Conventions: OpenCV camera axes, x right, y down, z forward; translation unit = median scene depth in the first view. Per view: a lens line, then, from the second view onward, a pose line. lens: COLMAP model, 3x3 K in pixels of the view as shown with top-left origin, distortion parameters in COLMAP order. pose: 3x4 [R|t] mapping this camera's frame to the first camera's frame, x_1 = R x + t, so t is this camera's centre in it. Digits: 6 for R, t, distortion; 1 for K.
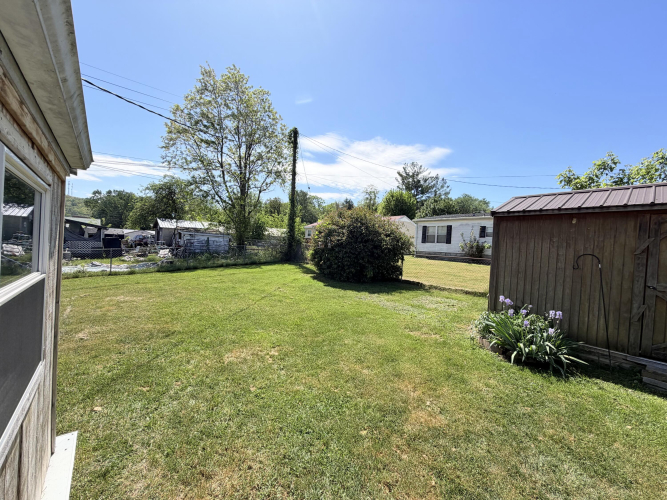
lens RADIAL K [[266.5, 0, 332.6], [0, 266.5, 250.6], [0, 0, 1]] dist [0.001402, -0.000389]
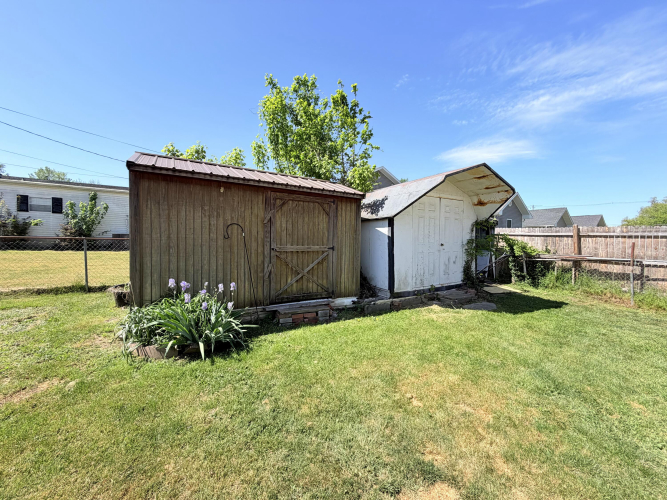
lens RADIAL K [[266.5, 0, 334.3], [0, 266.5, 249.7], [0, 0, 1]] dist [0.001402, -0.000389]
pose [[0.155850, -0.080317, 0.984510, -0.013806], [0.015057, 0.996766, 0.078933, 0.039689], [-0.987666, 0.002522, 0.156555, 0.468096]]
